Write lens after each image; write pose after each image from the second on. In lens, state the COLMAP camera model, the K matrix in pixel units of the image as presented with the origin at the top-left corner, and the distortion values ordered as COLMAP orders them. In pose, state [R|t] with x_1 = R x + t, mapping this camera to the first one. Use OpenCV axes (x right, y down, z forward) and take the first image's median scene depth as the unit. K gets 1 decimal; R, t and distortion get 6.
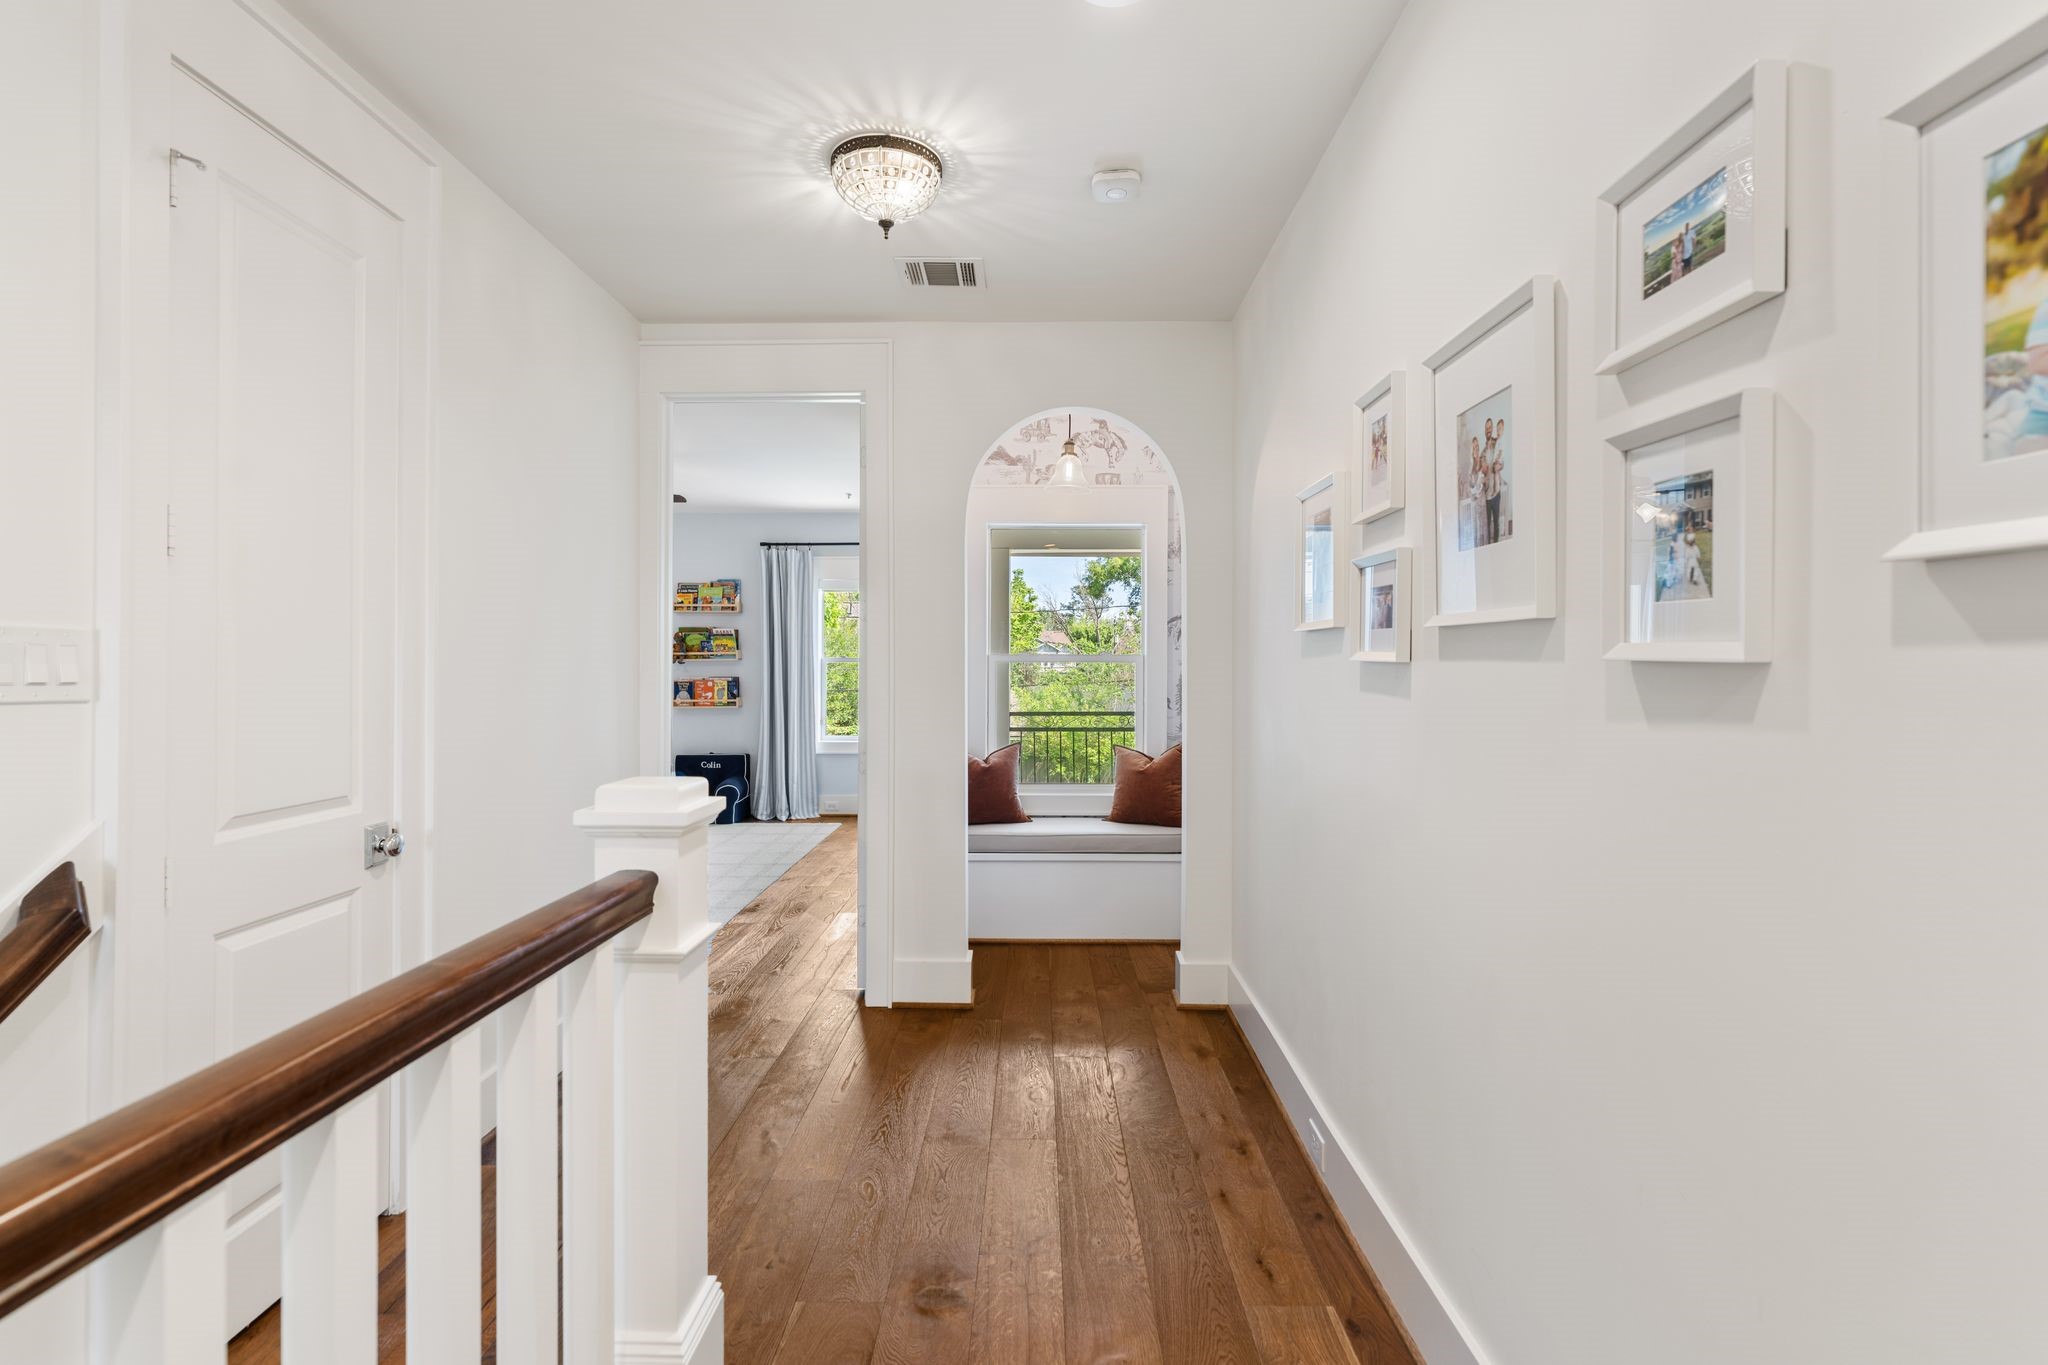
lens RADIAL K [[910.6, 0, 1022.0], [0, 910.6, 668.7], [0, 0, 1]] dist [-0.000114, 0.000465]
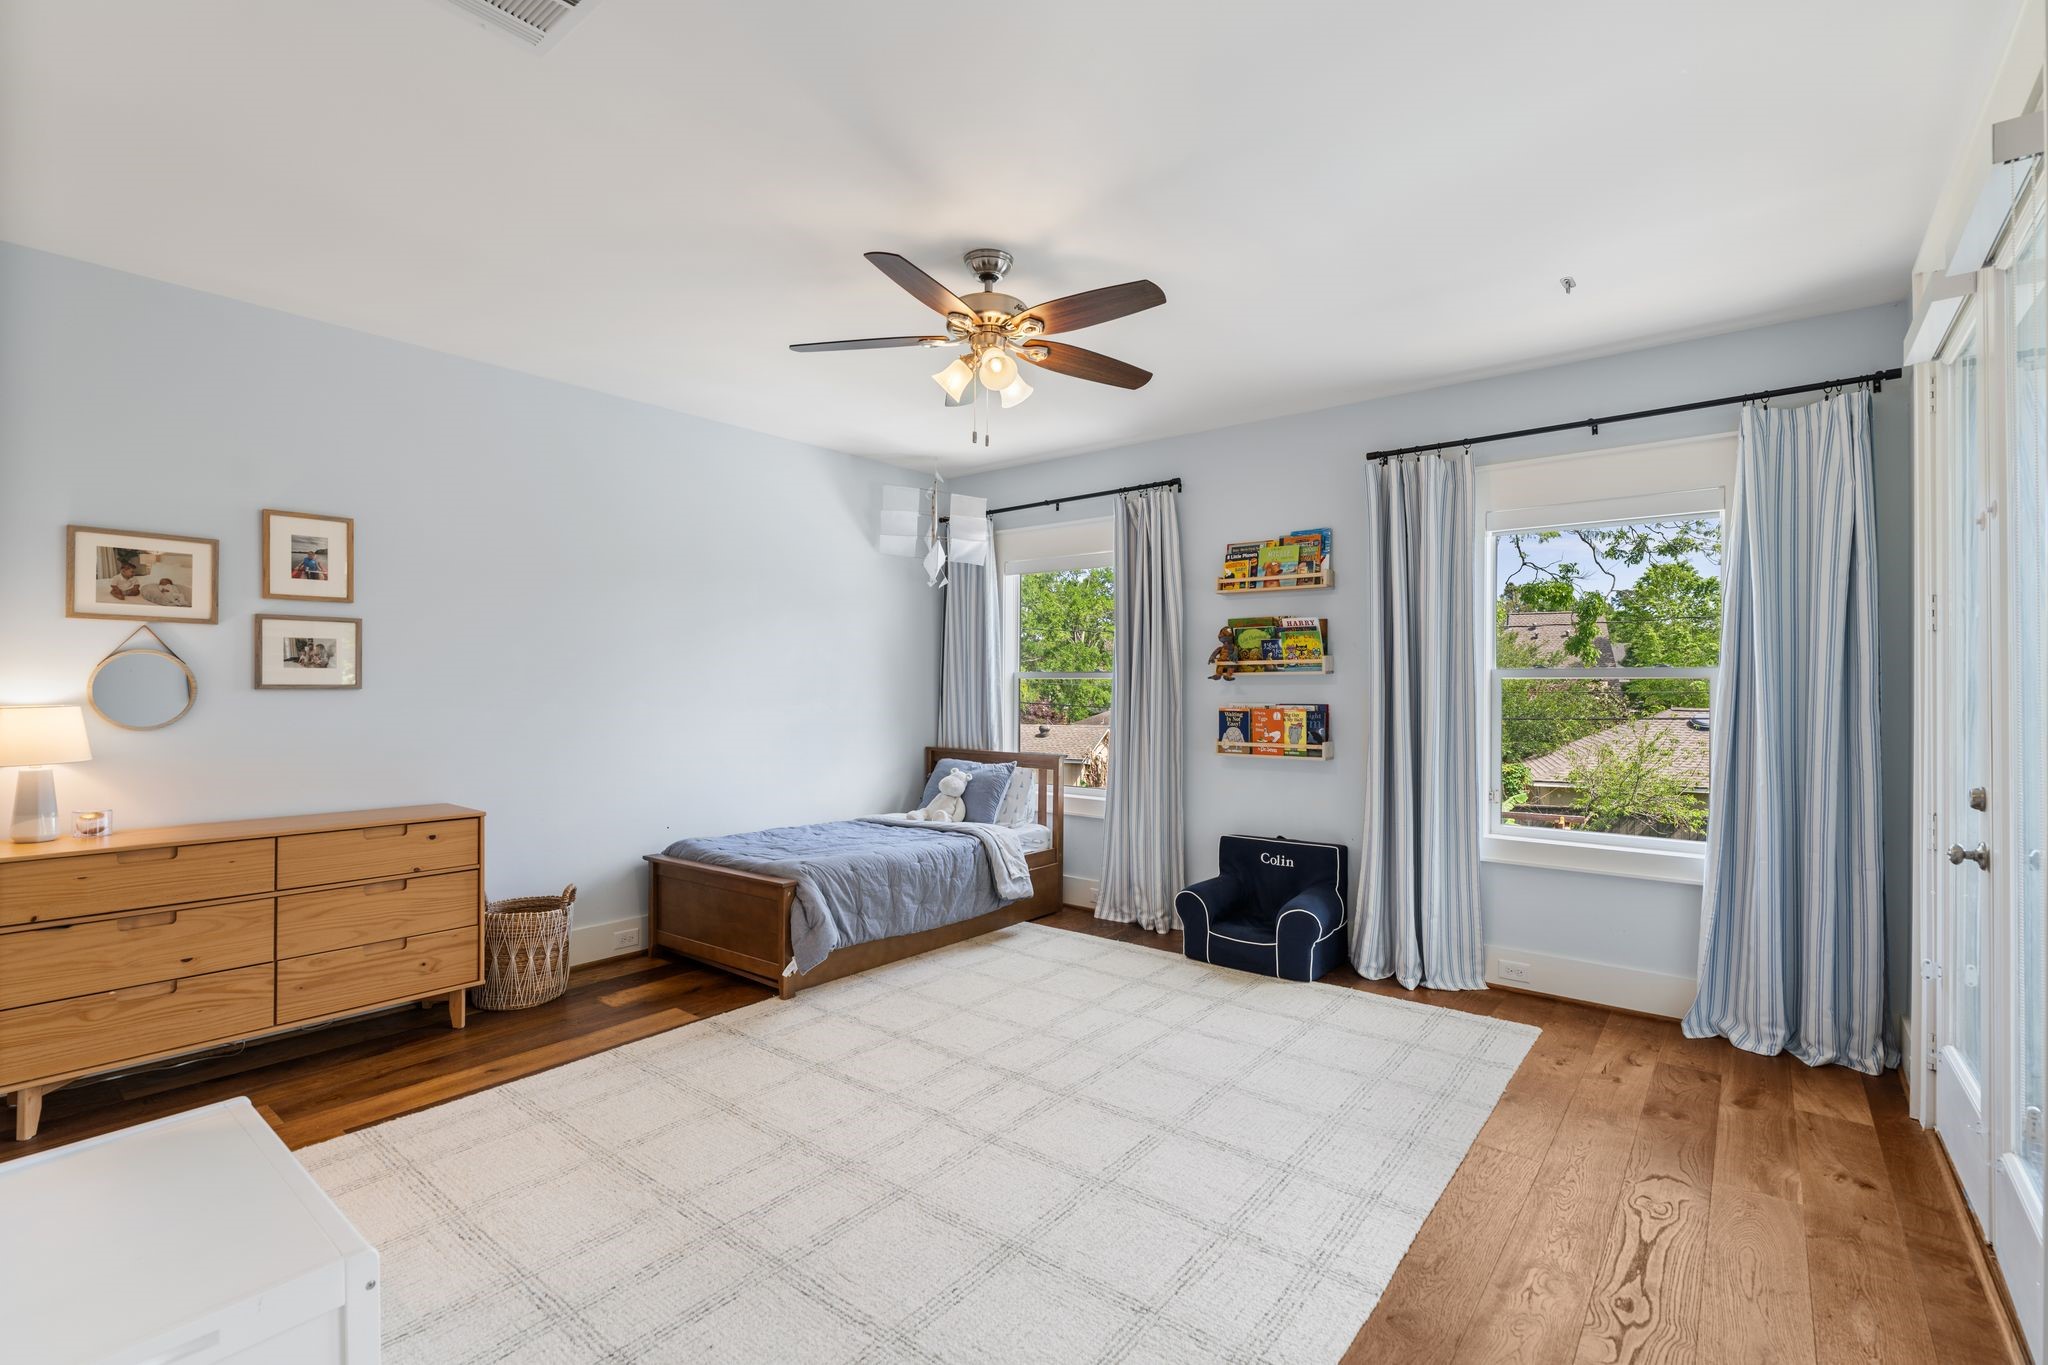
lens RADIAL K [[929.7, 0, 1024.0], [0, 929.7, 682.5], [0, 0, 1]] dist [-0.002940, 0.000152]
pose [[0.783634, 0.001343, -0.621221, -0.106139], [-0.003338, 0.999992, -0.002048, -0.002569], [0.621213, 0.003678, 0.783633, 0.447142]]
